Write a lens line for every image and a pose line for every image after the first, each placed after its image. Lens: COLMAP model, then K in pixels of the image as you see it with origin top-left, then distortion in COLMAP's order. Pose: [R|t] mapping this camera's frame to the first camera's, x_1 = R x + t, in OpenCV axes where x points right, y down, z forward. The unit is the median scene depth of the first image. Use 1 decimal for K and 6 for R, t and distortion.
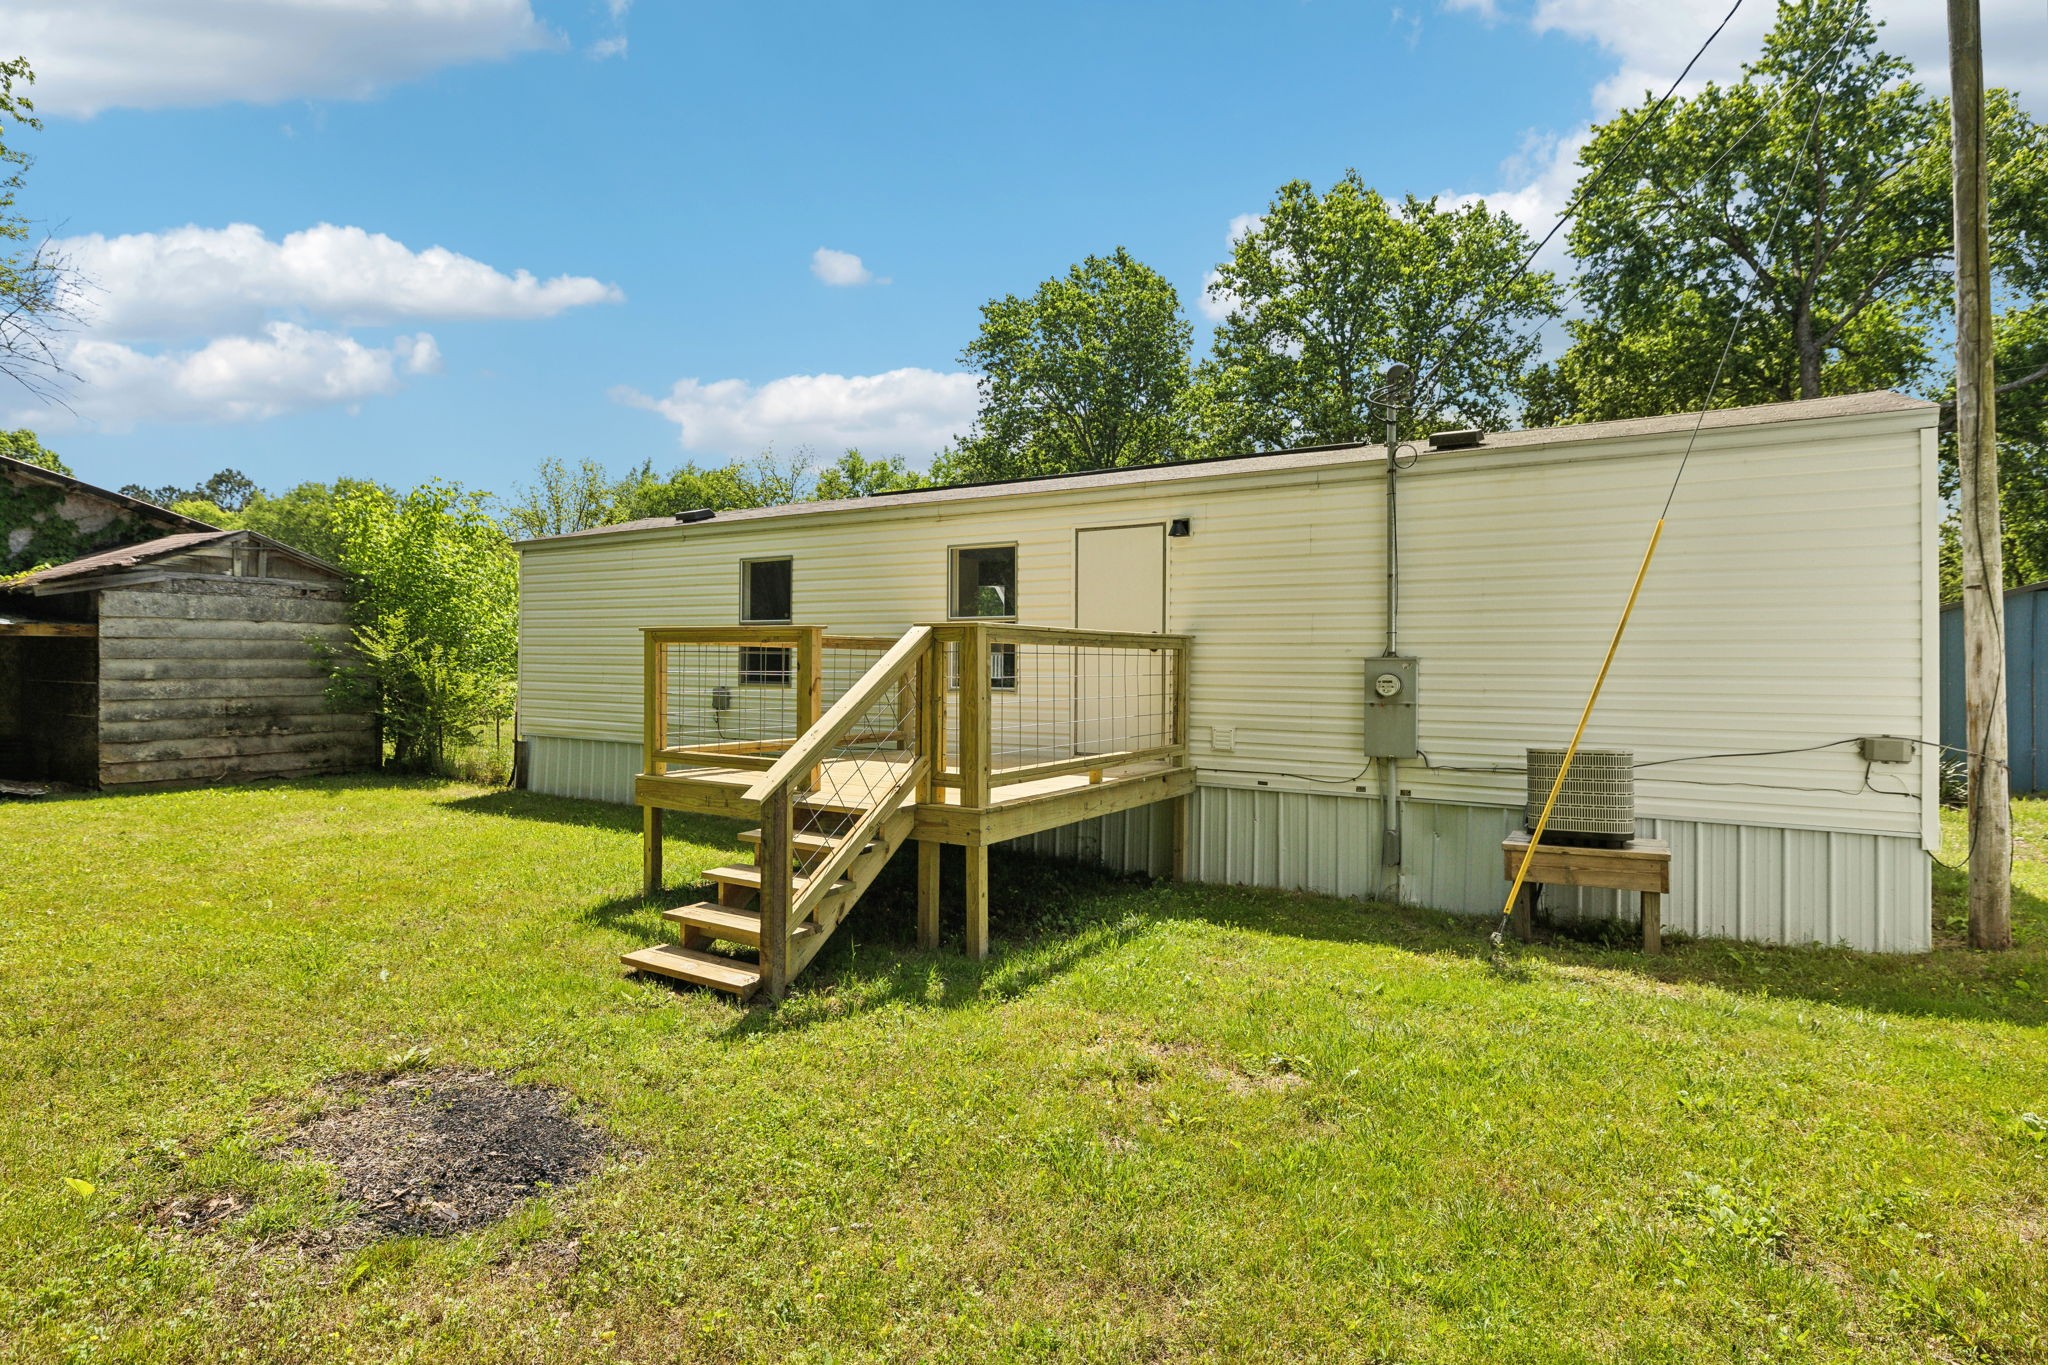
lens RADIAL K [[1042.8, 0, 1033.1], [0, 1042.8, 670.9], [0, 0, 1]] dist [-0.001505, 0.001085]
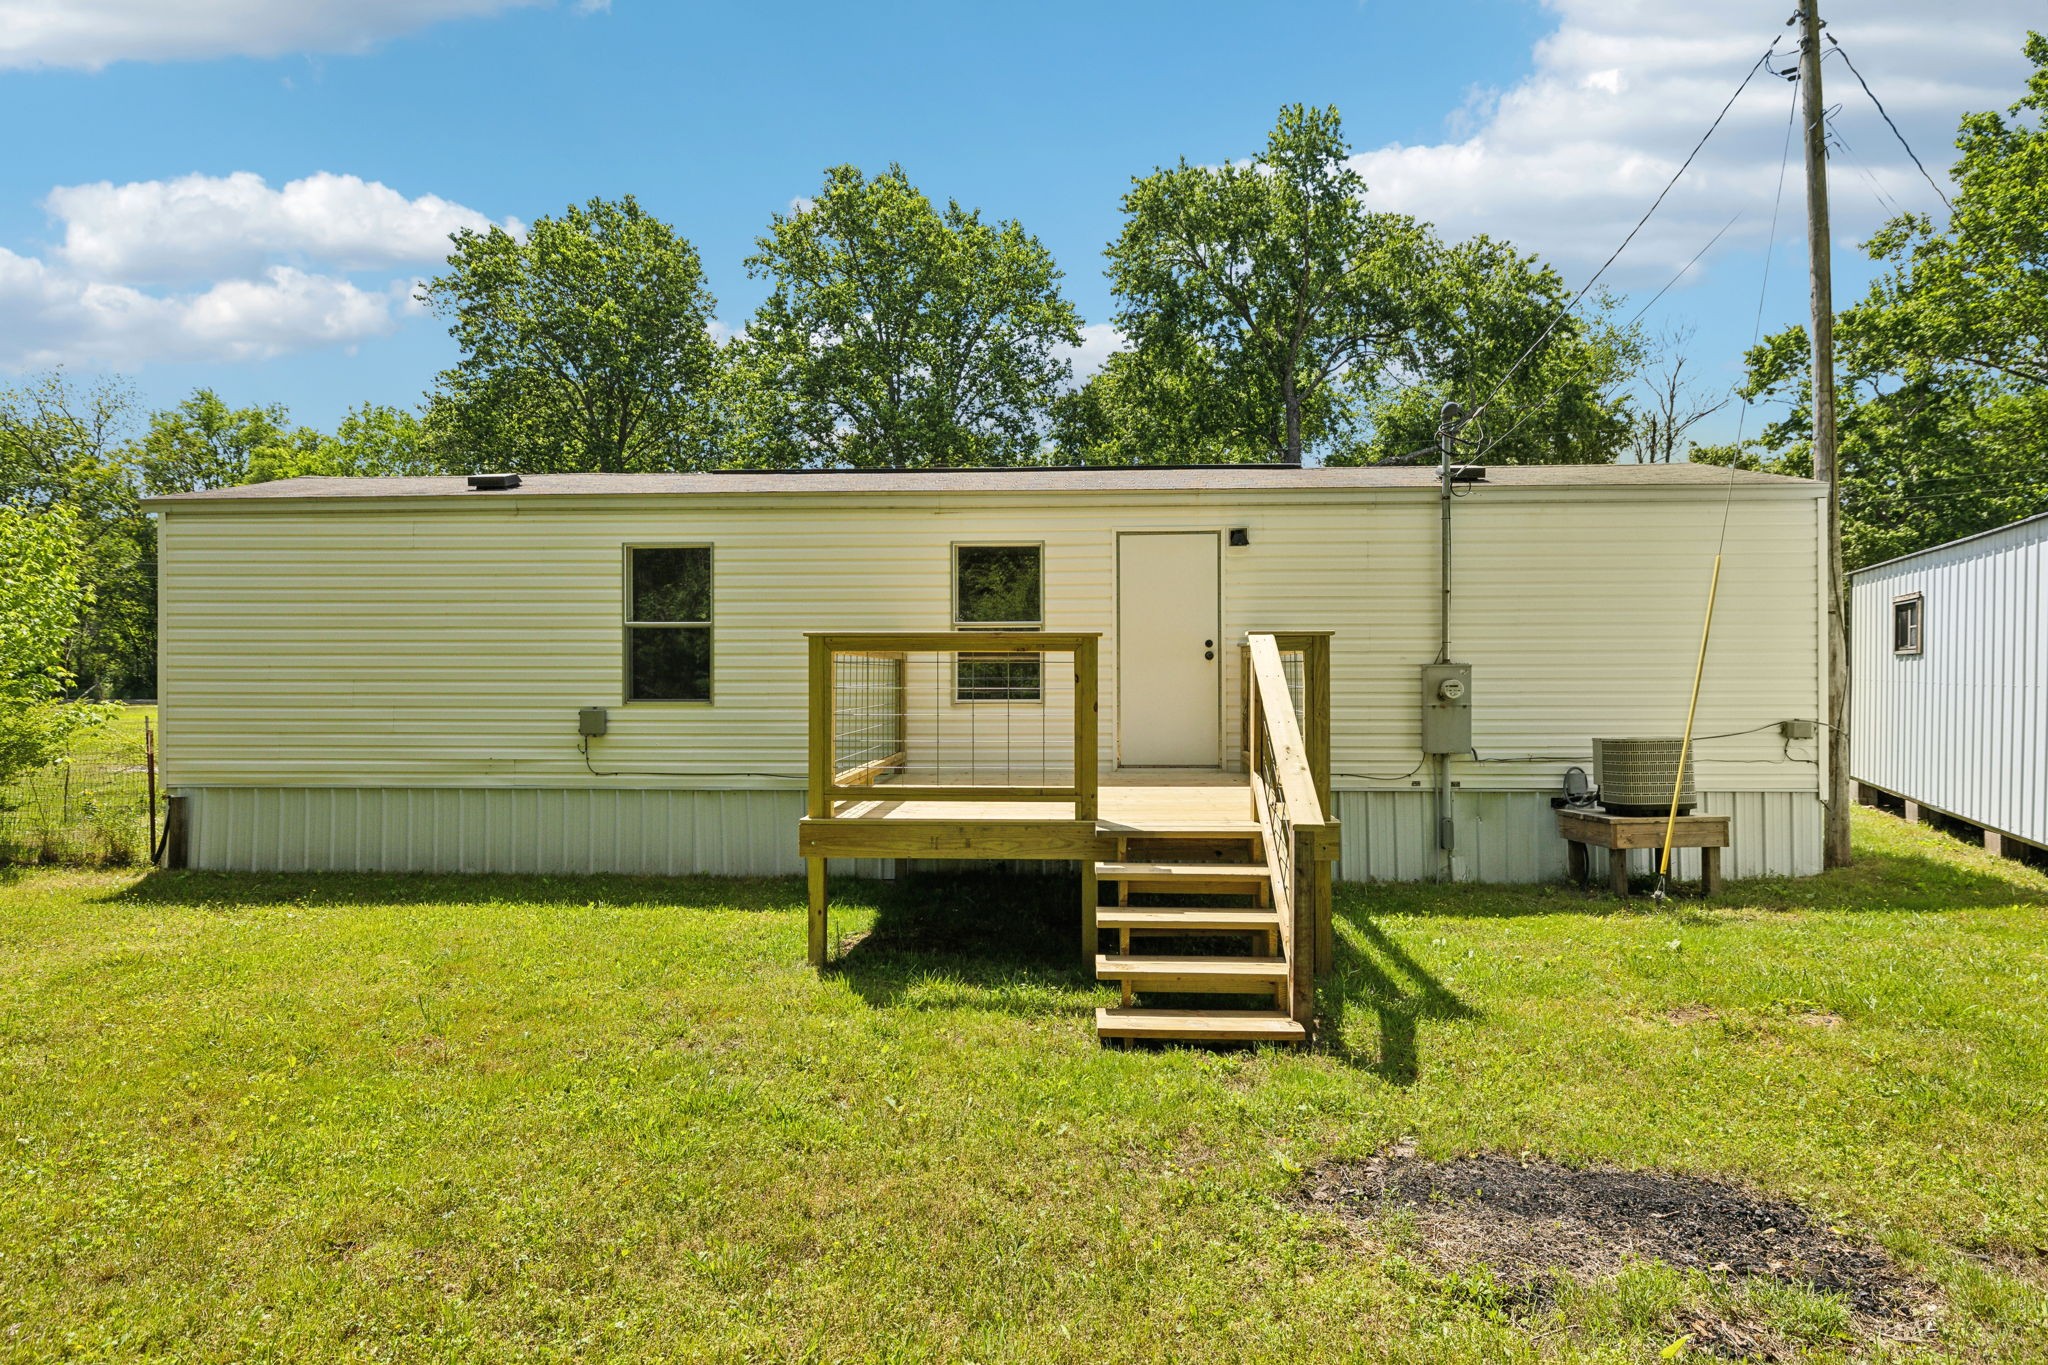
lens RADIAL K [[1106.7, 0, 1034.6], [0, 1106.7, 684.4], [0, 0, 1]] dist [0.001285, 0.000076]
pose [[0.869702, -0.014829, 0.493354, -0.440356], [0.012274, 0.999889, 0.008418, -0.004631], [-0.493424, -0.001266, 0.869788, 0.128645]]
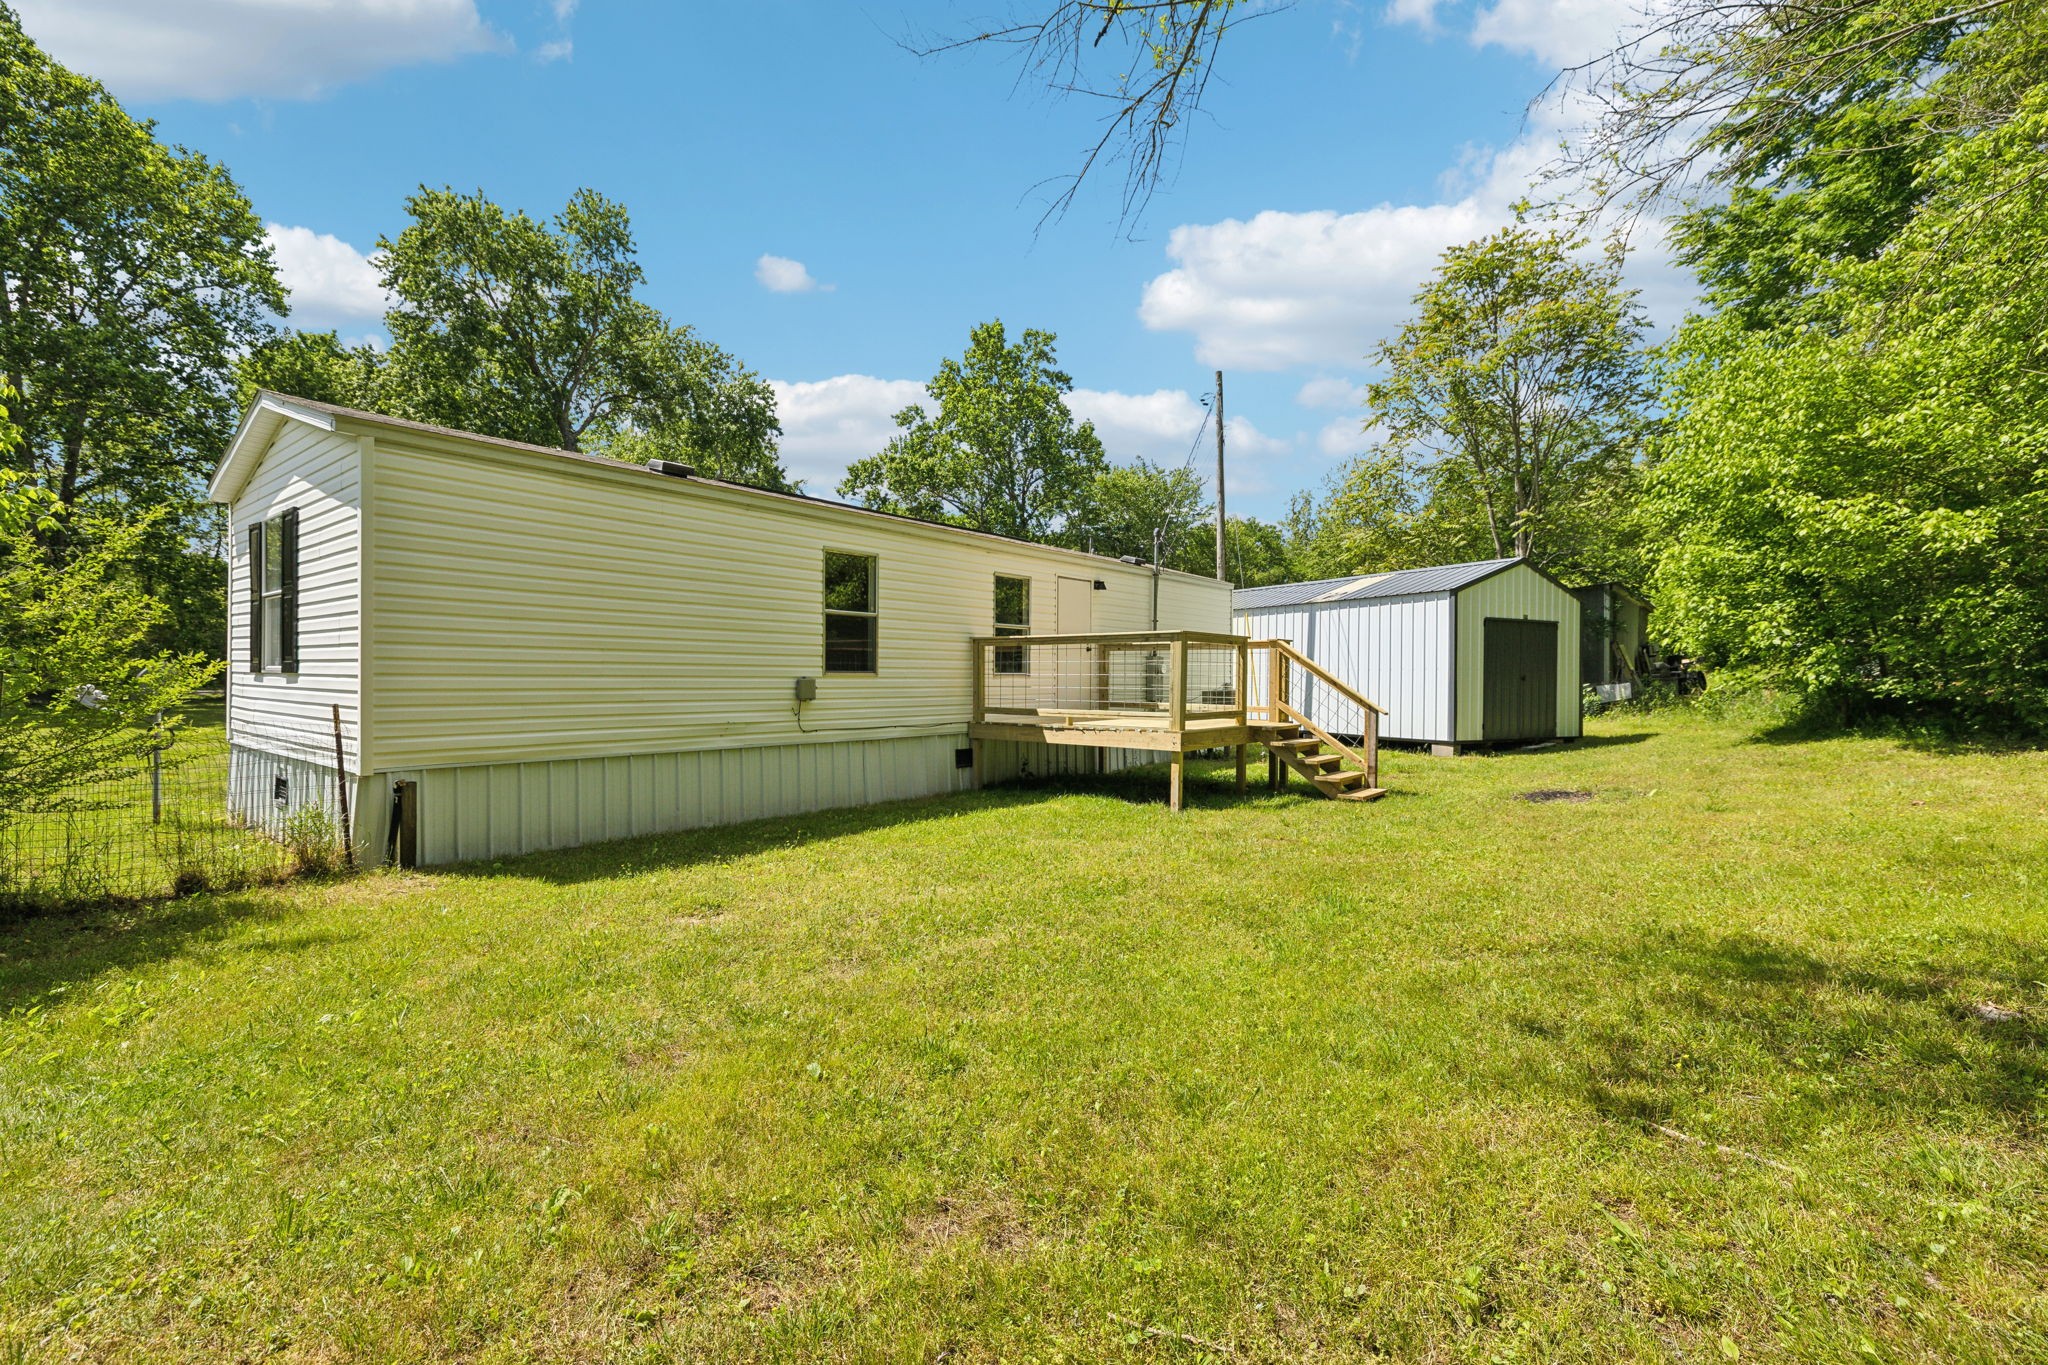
lens RADIAL K [[869.6, 0, 1015.7], [0, 869.6, 678.7], [0, 0, 1]] dist [0.008877, 0.000545]
pose [[0.127122, -0.016349, 0.991752, -1.115456], [-0.003001, 0.999853, 0.016867, 0.003235], [-0.991882, -0.005120, 0.127055, 0.743678]]
